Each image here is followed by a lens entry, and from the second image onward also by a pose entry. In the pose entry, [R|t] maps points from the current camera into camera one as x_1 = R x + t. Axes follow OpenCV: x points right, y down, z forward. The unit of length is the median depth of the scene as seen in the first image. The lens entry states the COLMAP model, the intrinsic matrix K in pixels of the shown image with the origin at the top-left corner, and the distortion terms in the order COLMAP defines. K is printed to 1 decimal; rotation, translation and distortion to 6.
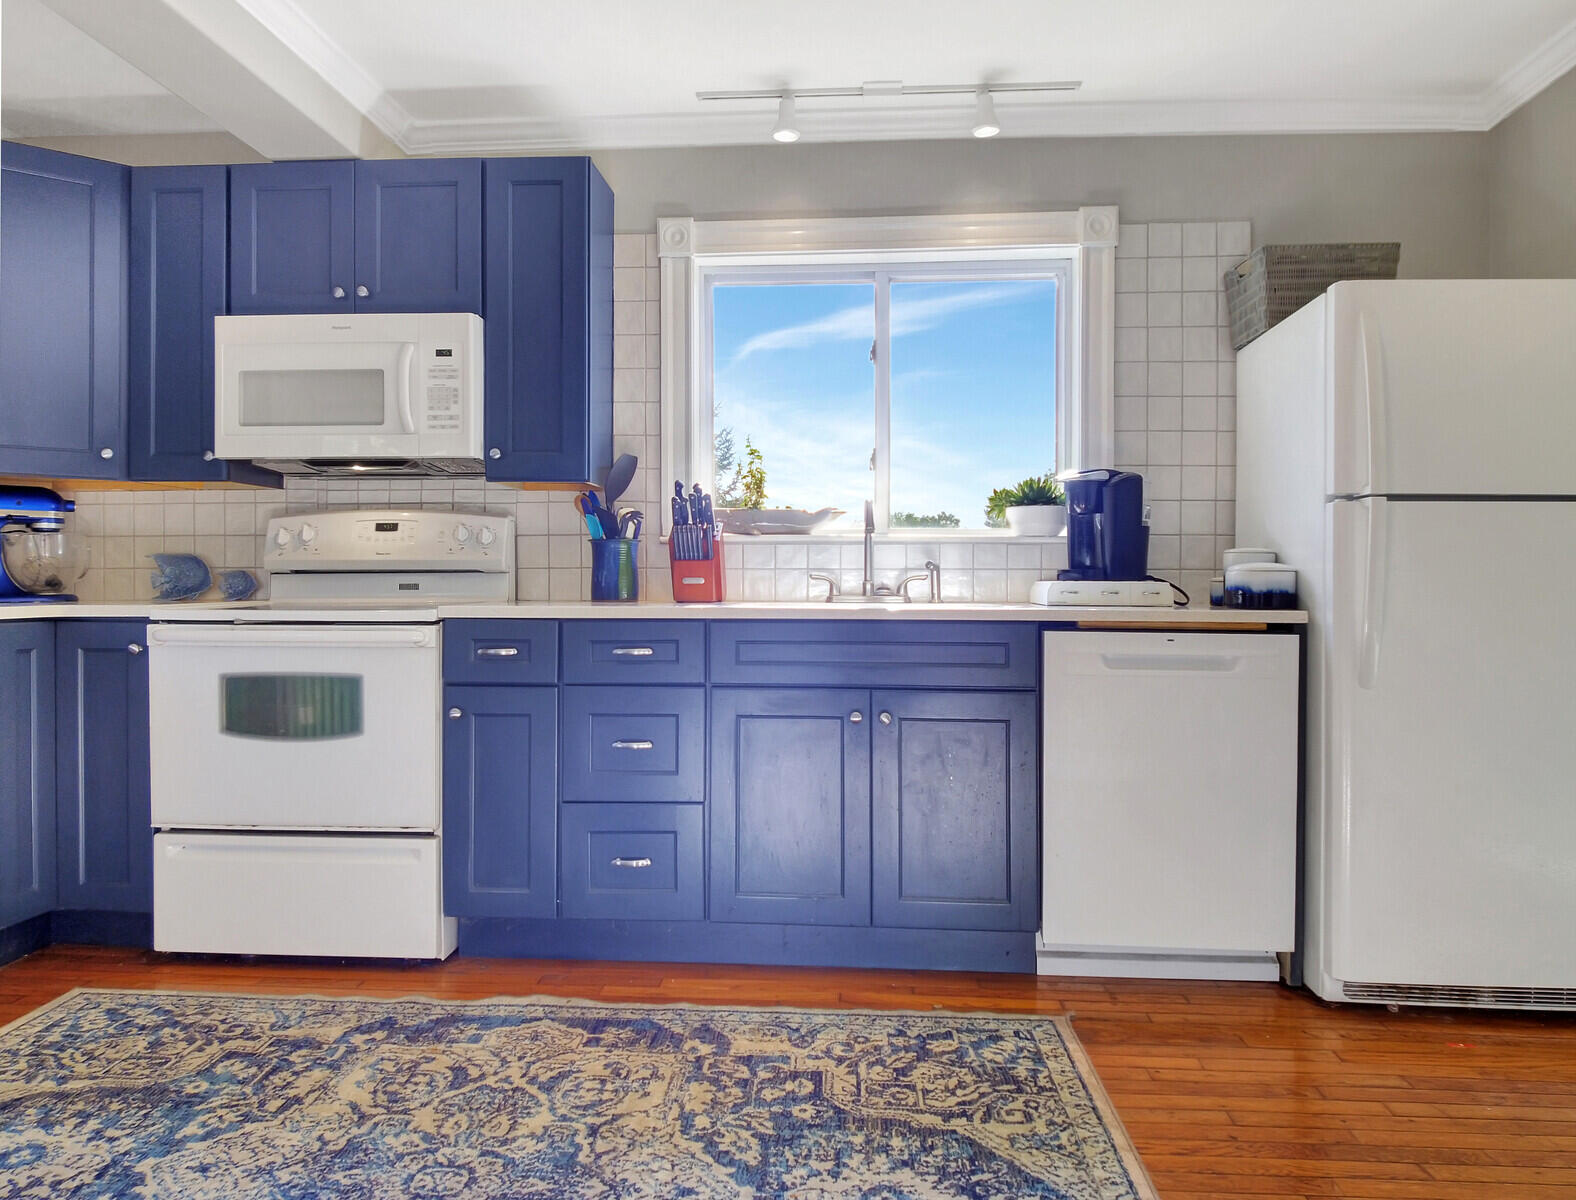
lens RADIAL K [[1097.3, 0, 828.5], [0, 1097.3, 590.0], [0, 0, 1]] dist [0.051923, -0.065454]
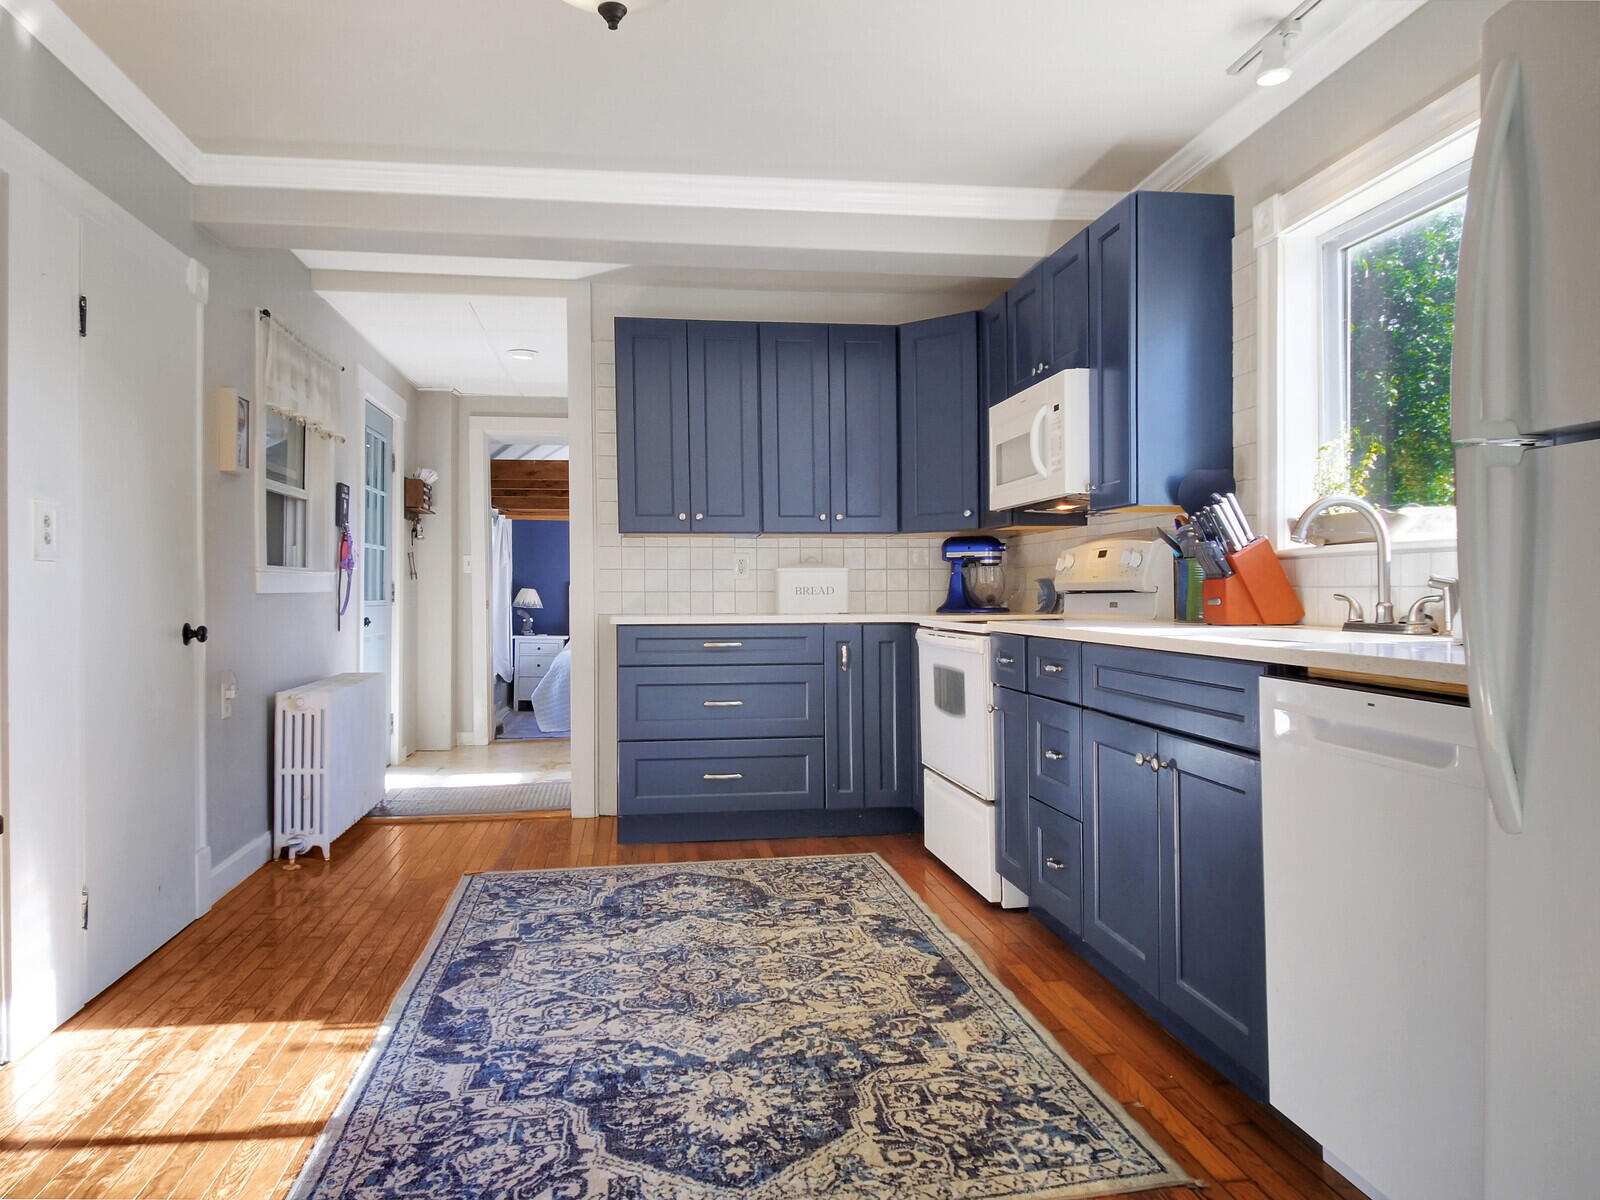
lens RADIAL K [[1096.0, 0, 800.0], [0, 1096.0, 600.0], [0, 0, 1]] dist [0.004842, -0.052255]
pose [[0.204176, 0.004853, -0.978922, 0.988814], [-0.001857, 0.999988, 0.004571, -0.018182], [0.978933, 0.000884, 0.204182, 0.648583]]
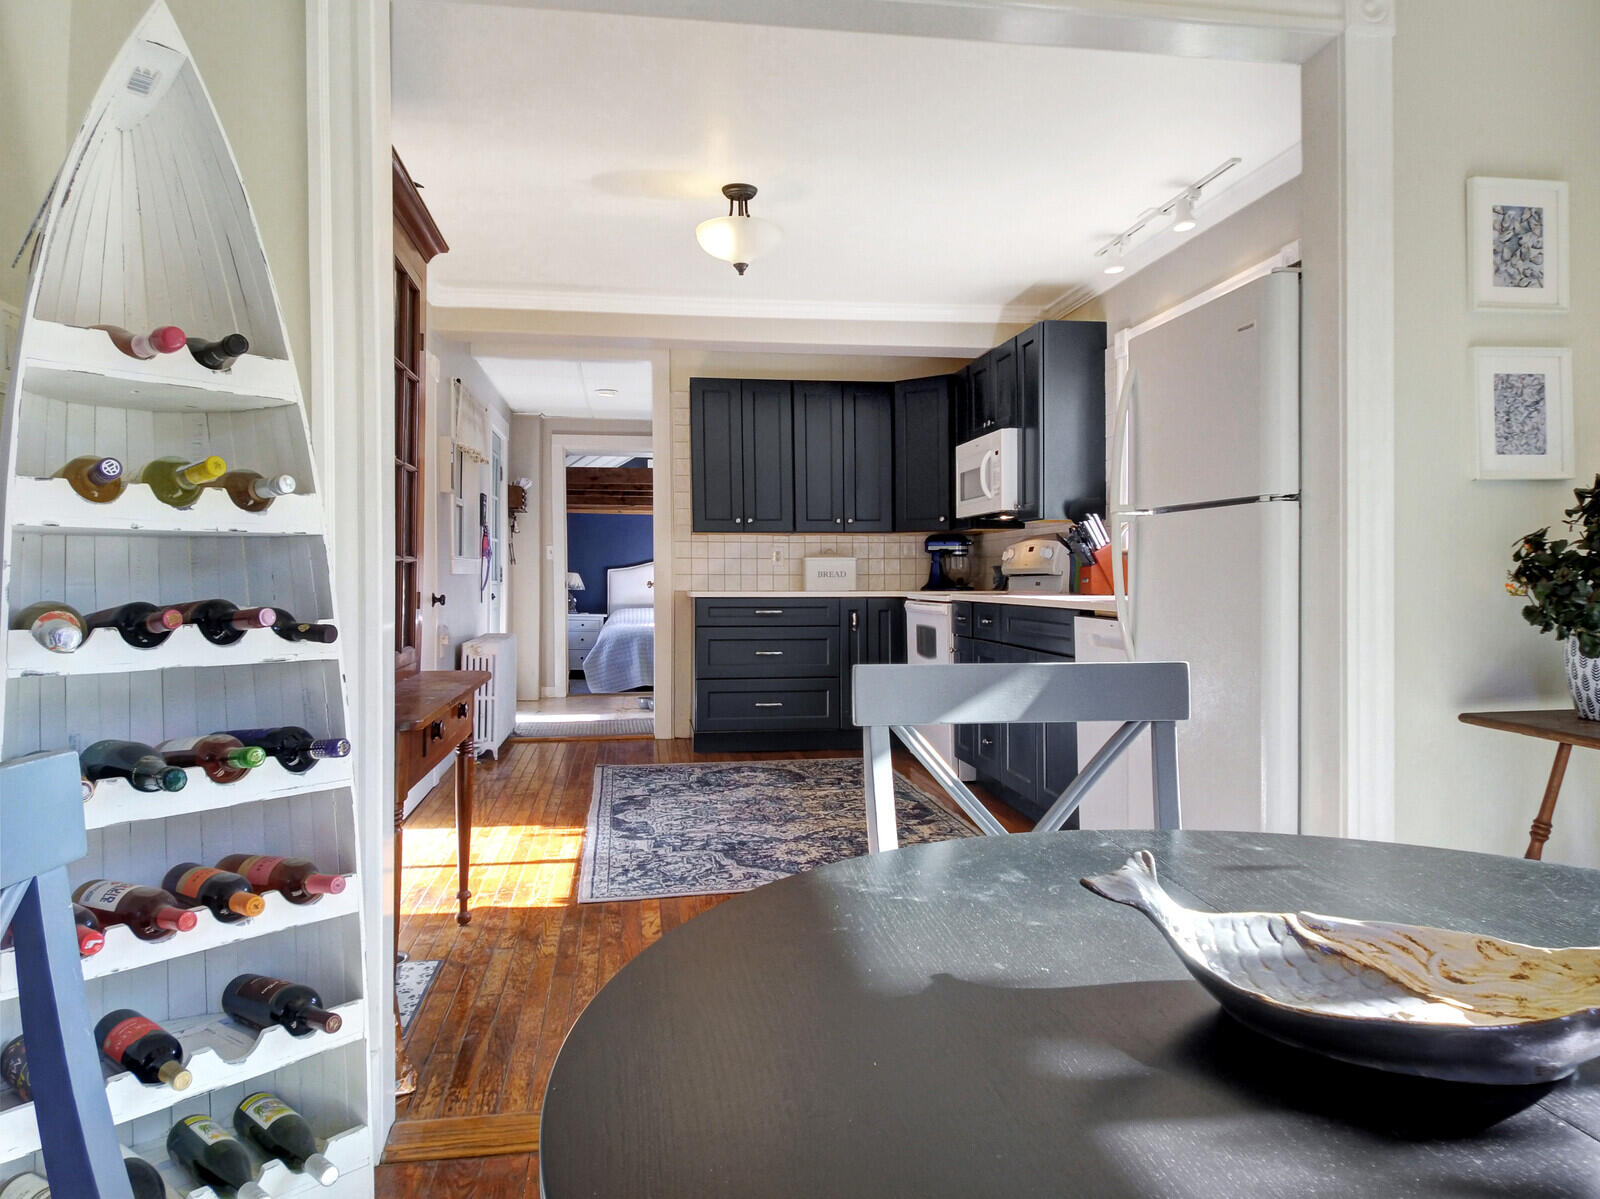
lens RADIAL K [[1120.6, 0, 800.0], [0, 1120.6, 599.5], [0, 0, 1]] dist [0.021185, -0.054781]
pose [[0.208161, 0.017409, -0.977940, 1.803964], [-0.003831, 0.999848, 0.016983, -0.009410], [0.978087, 0.000211, 0.208196, 0.409258]]
